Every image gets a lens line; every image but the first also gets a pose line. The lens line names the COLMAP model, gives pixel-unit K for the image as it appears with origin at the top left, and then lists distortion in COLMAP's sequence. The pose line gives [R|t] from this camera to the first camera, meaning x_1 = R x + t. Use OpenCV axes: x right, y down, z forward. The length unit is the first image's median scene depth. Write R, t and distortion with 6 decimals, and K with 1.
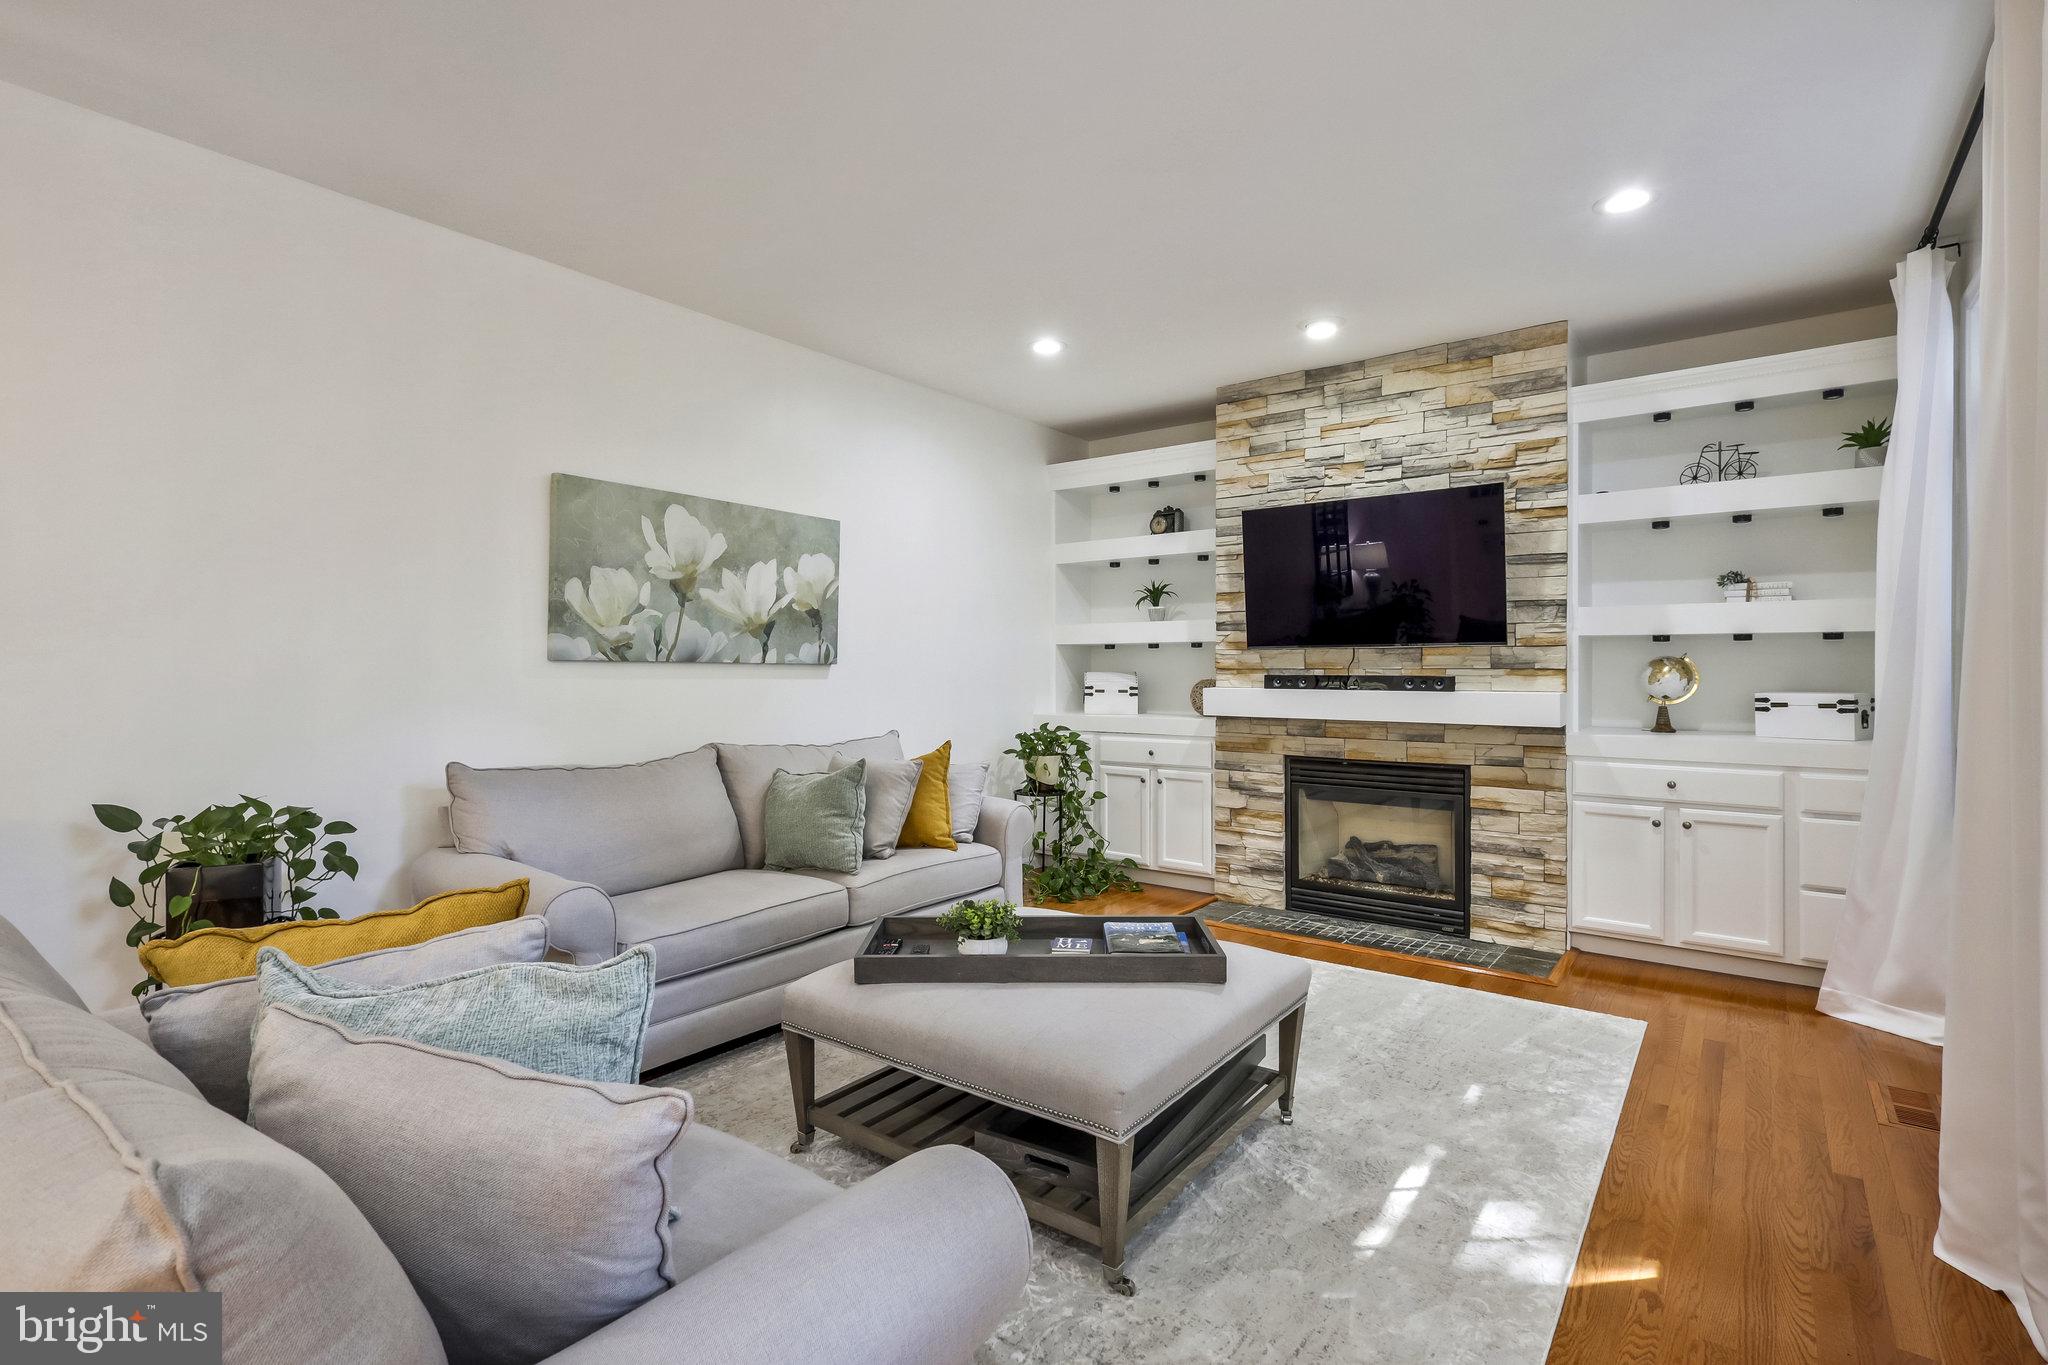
lens RADIAL K [[961.3, 0, 1029.9], [0, 961.3, 673.0], [0, 0, 1]] dist [0.001614, 0.000006]
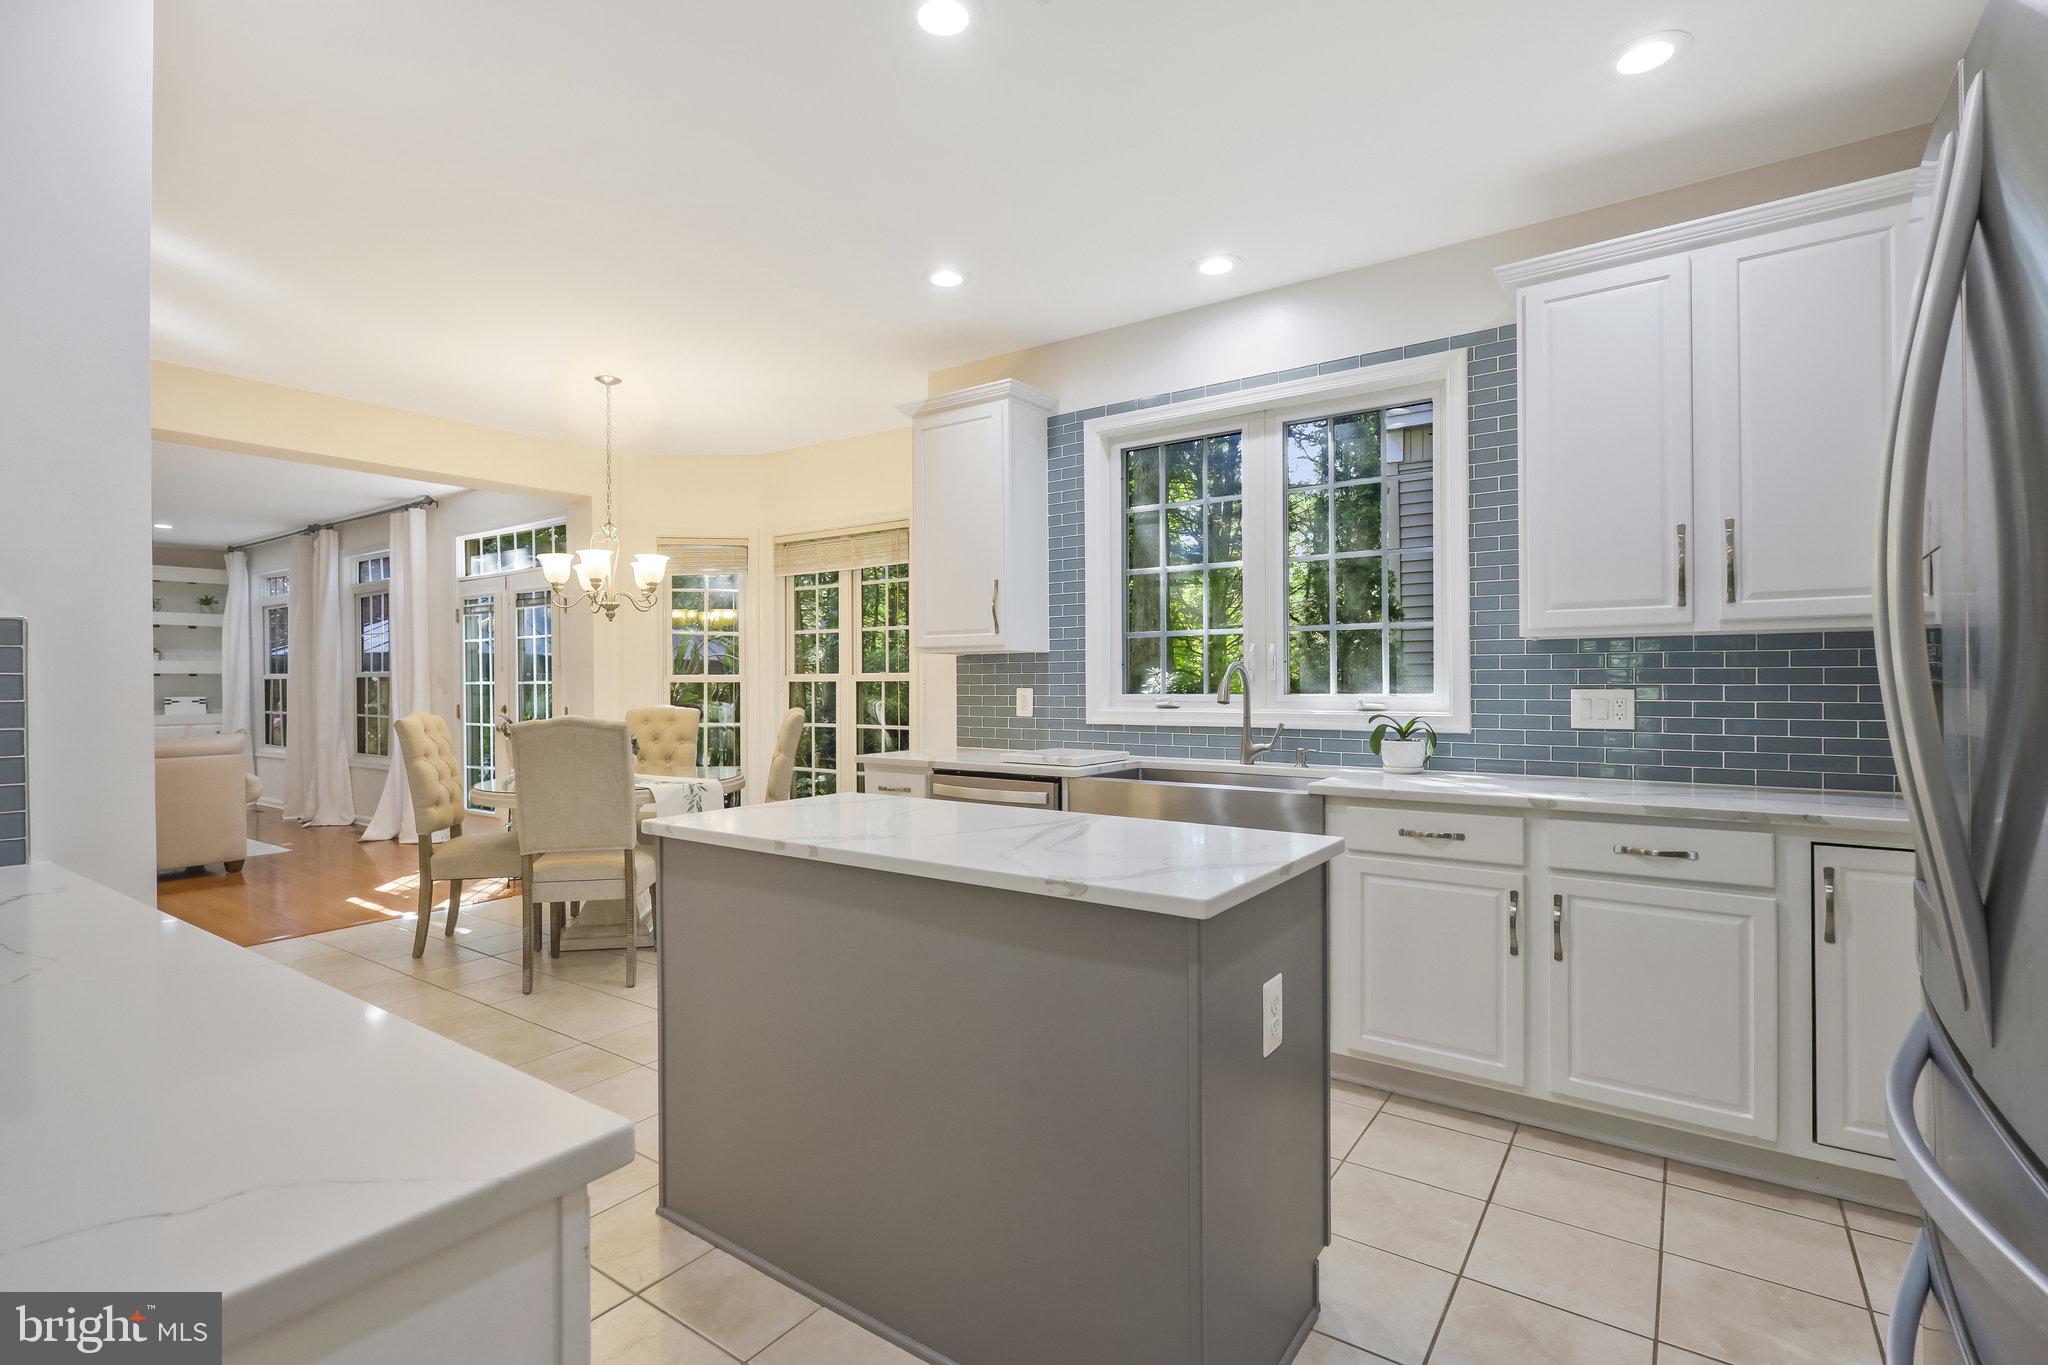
lens RADIAL K [[953.1, 0, 1020.5], [0, 953.1, 685.8], [0, 0, 1]] dist [0.003476, 0.000094]
pose [[-0.060963, -0.000807, 0.998140, -1.713475], [0.017830, 0.999839, 0.001897, 0.024748], [-0.997981, 0.017912, -0.060939, -0.979071]]
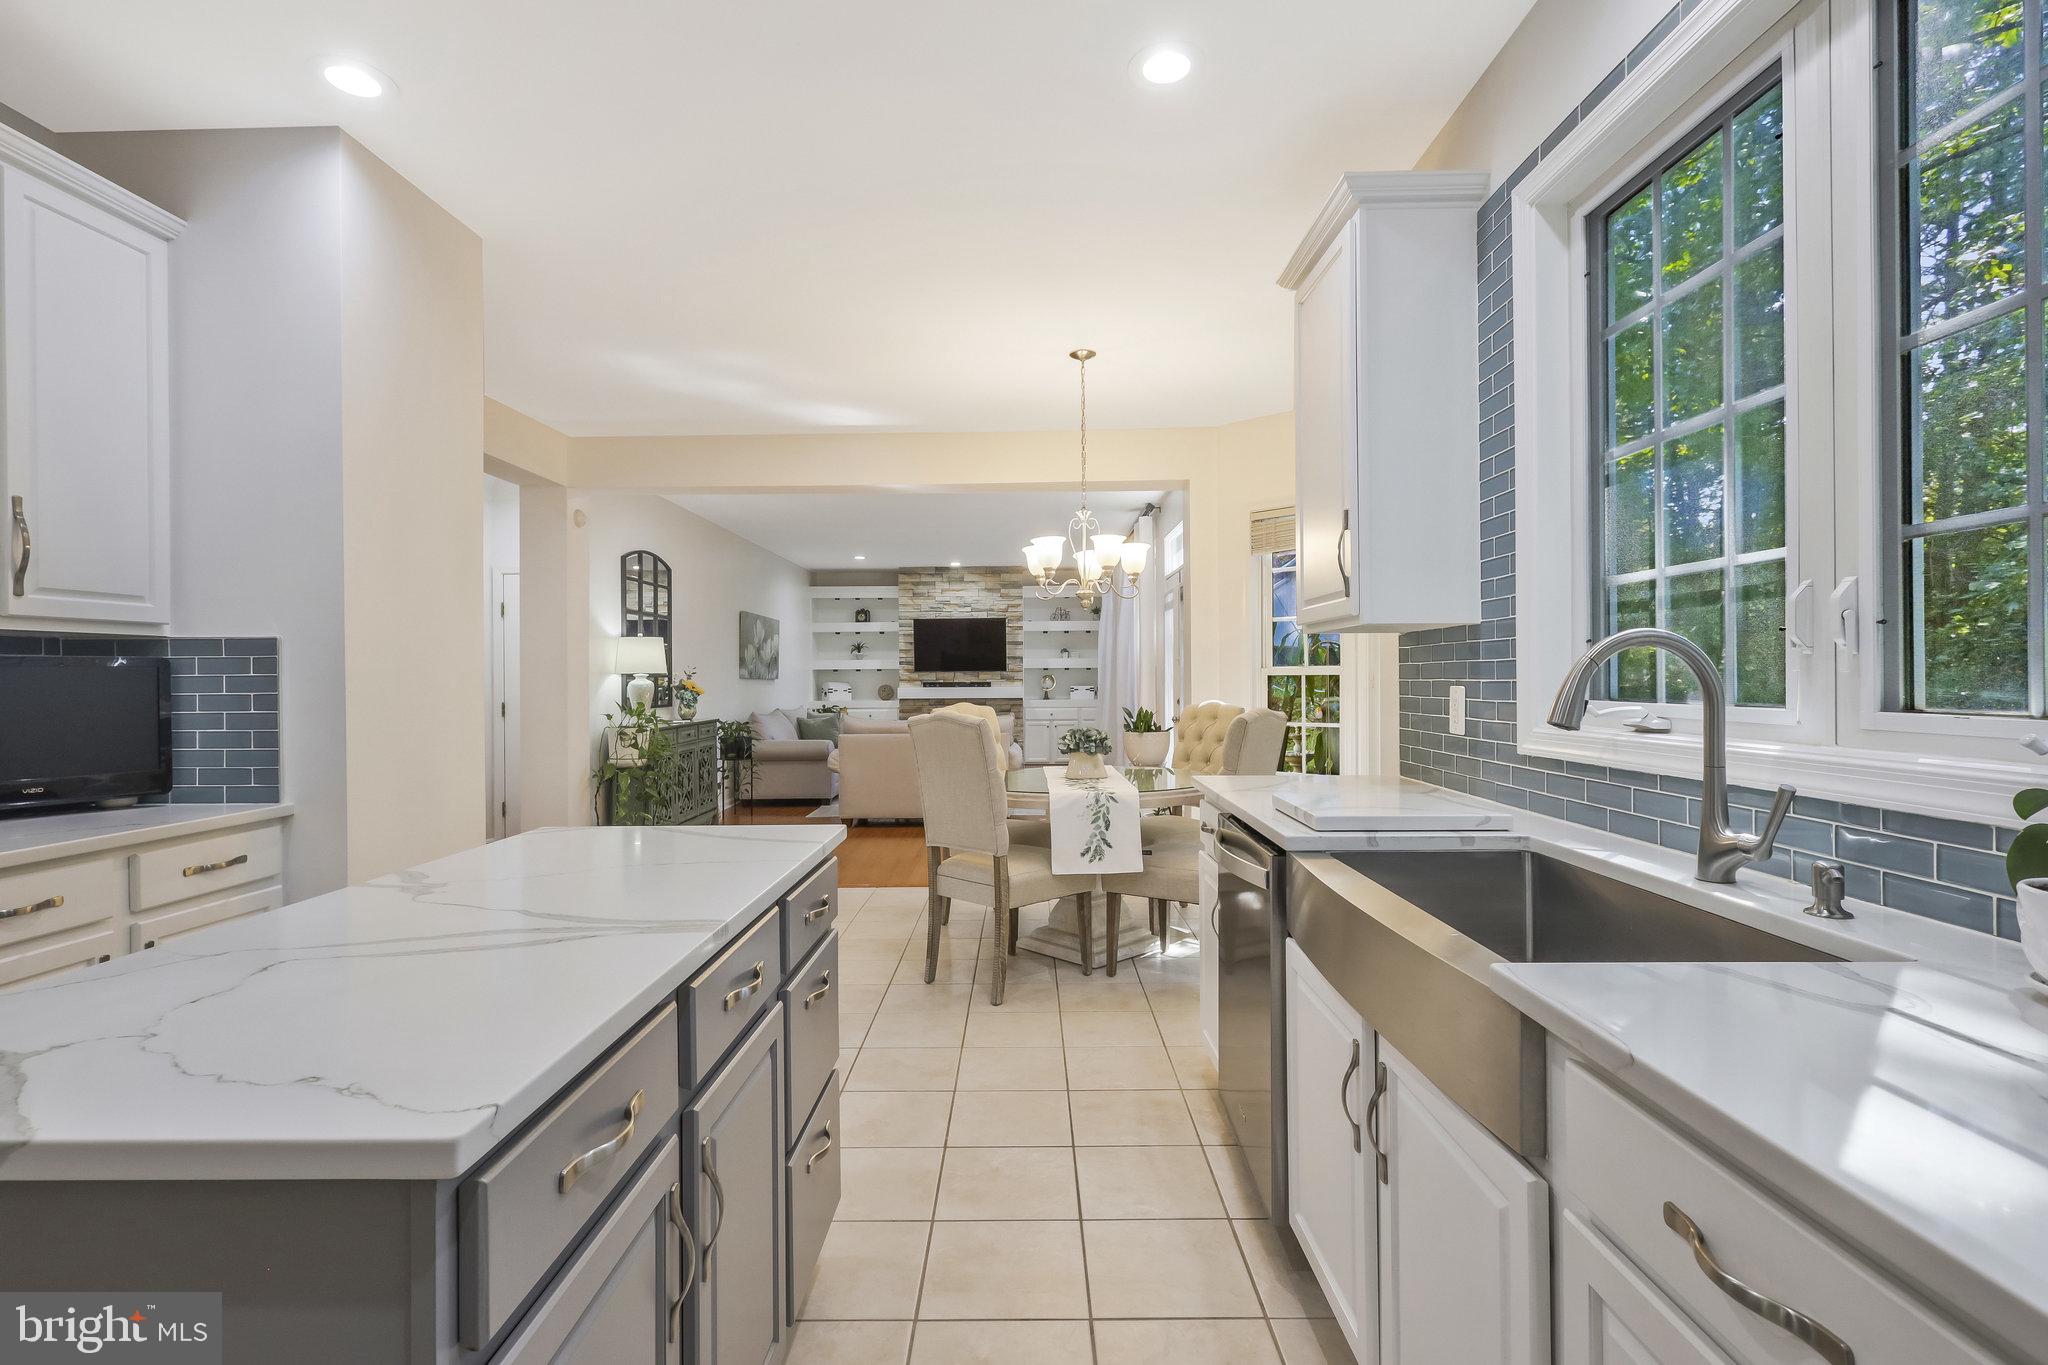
lens RADIAL K [[961.3, 0, 1029.9], [0, 961.3, 673.0], [0, 0, 1]] dist [0.001614, 0.000006]
pose [[0.778755, 0.001897, 0.627326, -1.290953], [0.011558, 0.999782, -0.017372, 0.028519], [-0.627222, 0.020779, 0.778563, -1.341910]]
